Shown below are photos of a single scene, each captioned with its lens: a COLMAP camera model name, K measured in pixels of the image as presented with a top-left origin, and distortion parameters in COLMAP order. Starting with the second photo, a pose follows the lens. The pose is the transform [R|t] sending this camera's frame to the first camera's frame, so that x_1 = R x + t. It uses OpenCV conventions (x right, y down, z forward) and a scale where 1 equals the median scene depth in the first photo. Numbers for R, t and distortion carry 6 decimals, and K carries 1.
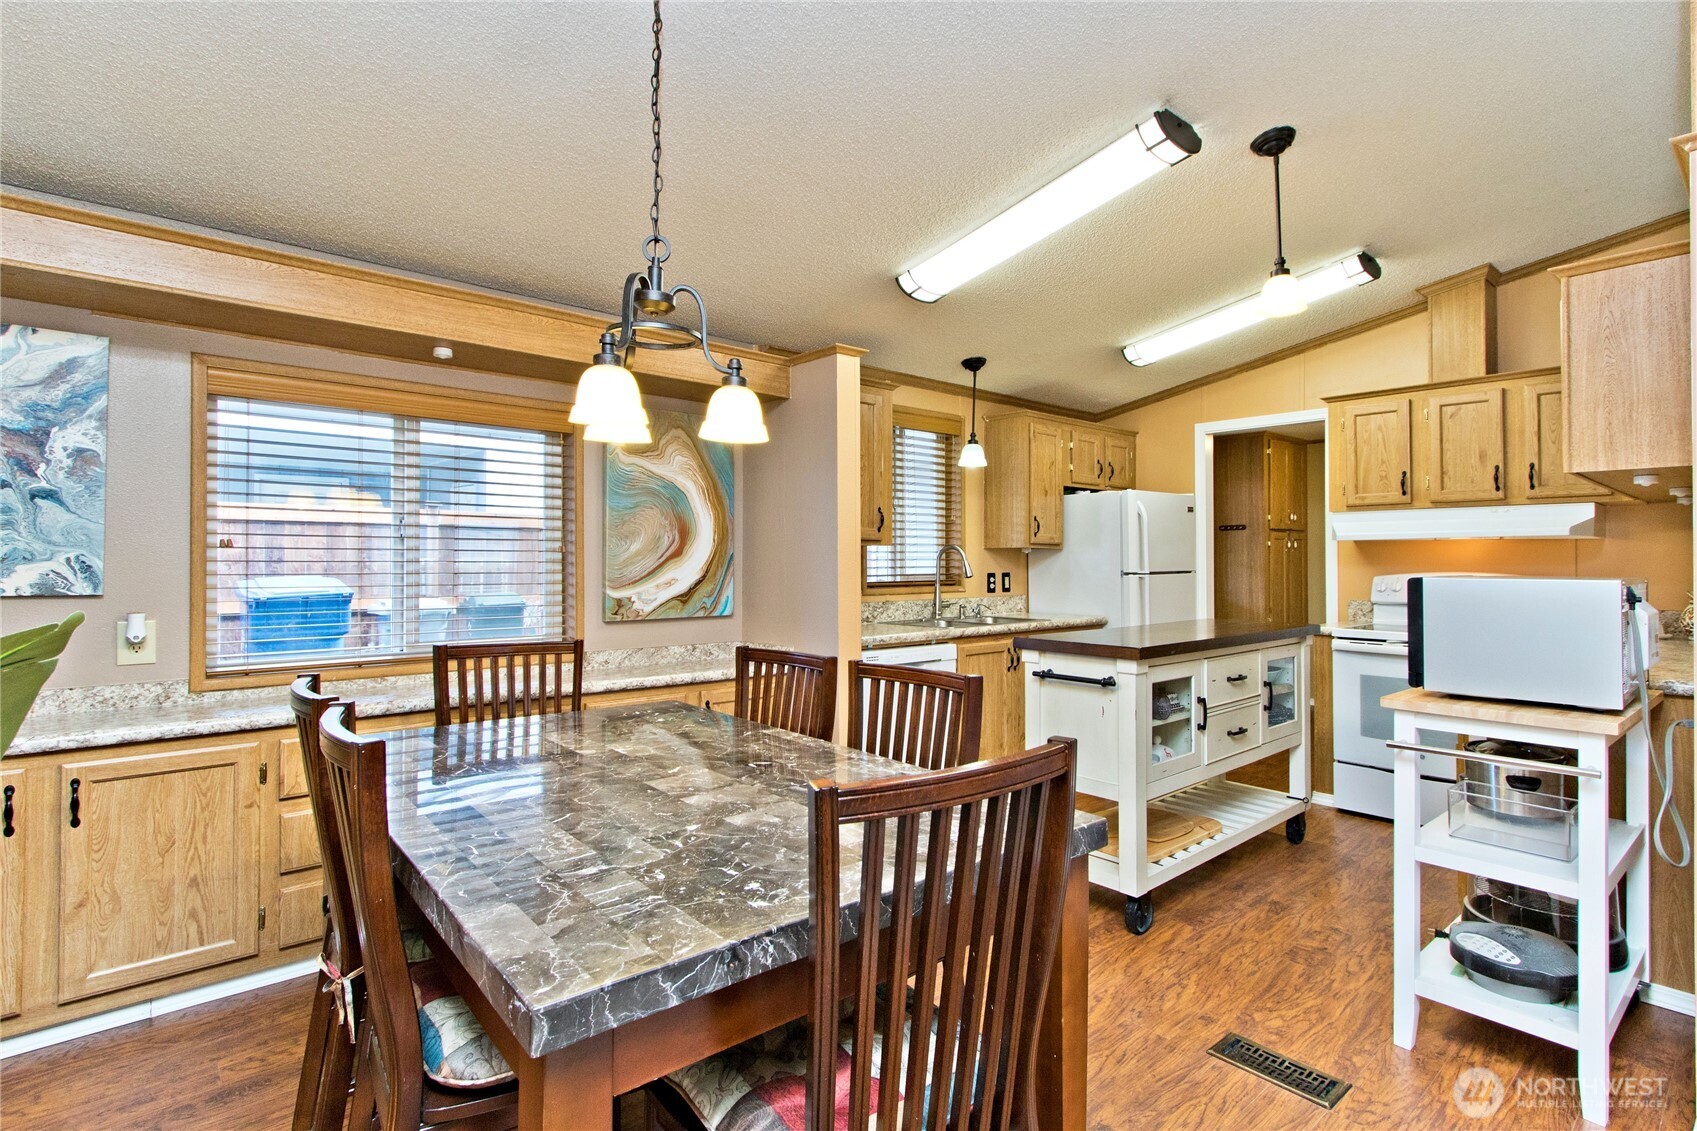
lens RADIAL K [[838.7, 0, 875.8], [0, 838.7, 562.8], [0, 0, 1]] dist [0.010426, 0.000032]
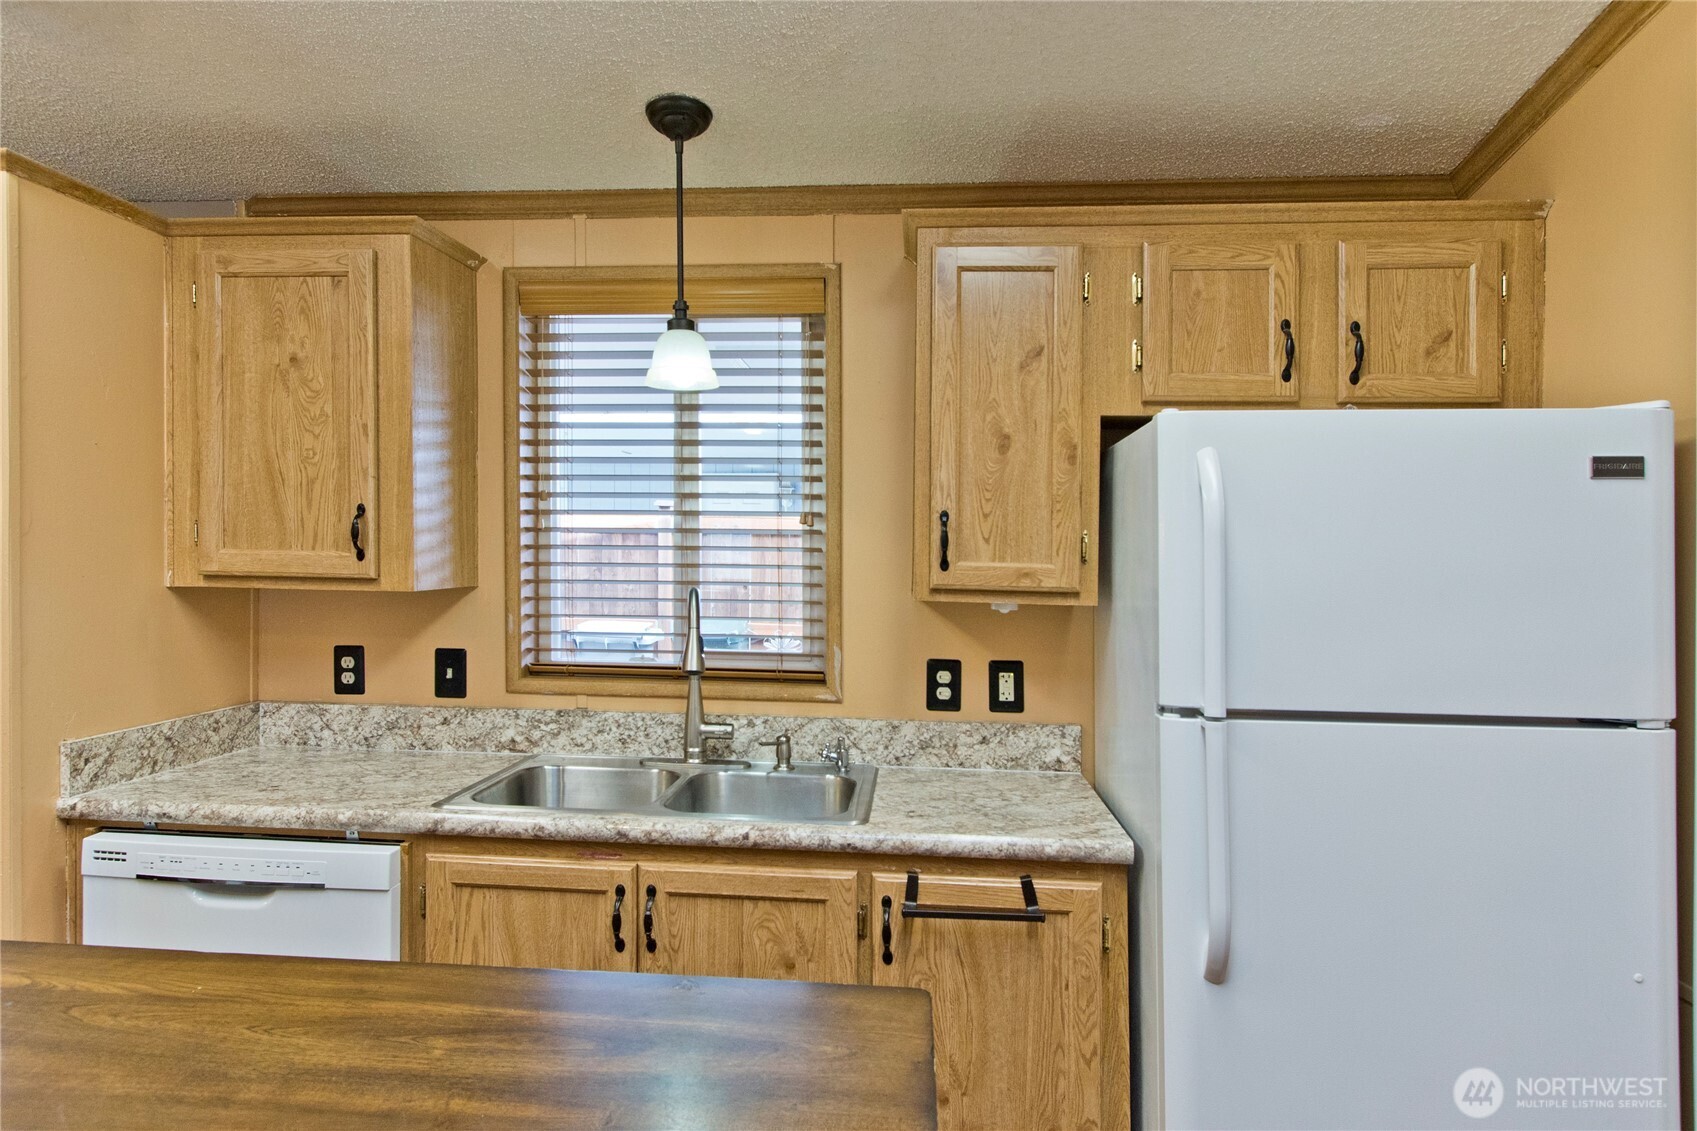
lens RADIAL K [[1038.4, 0, 848.4], [0, 1038.4, 569.7], [0, 0, 1]] dist [0.014384, -0.000672]
pose [[0.669401, 0.021093, -0.742602, 0.532255], [-0.018942, 0.999756, 0.011322, -0.038872], [0.742660, 0.006487, 0.669638, 0.748152]]
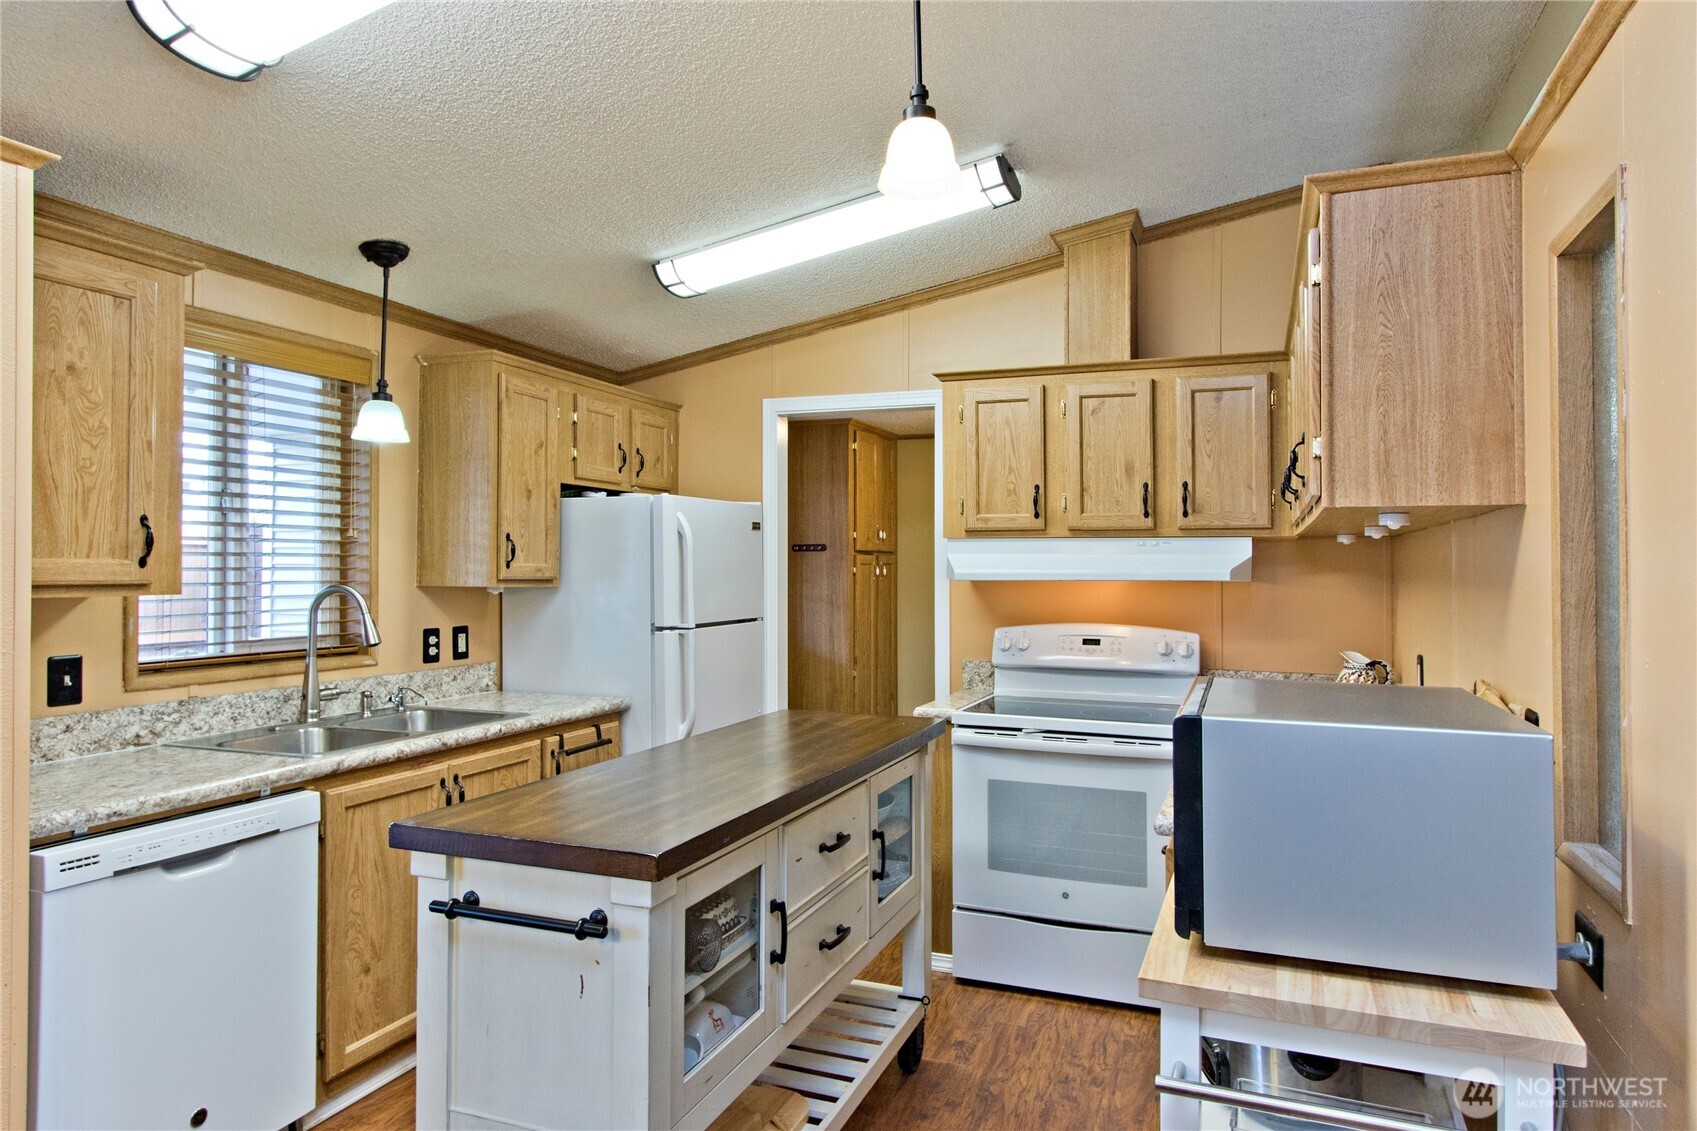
lens RADIAL K [[1038.4, 0, 849.7], [0, 1038.4, 552.8], [0, 0, 1]] dist [0.014384, -0.000672]
pose [[0.899586, 0.012430, 0.436566, 0.095968], [-0.005075, 0.999825, -0.018008, -0.032906], [-0.436714, 0.013985, 0.899492, 0.266329]]
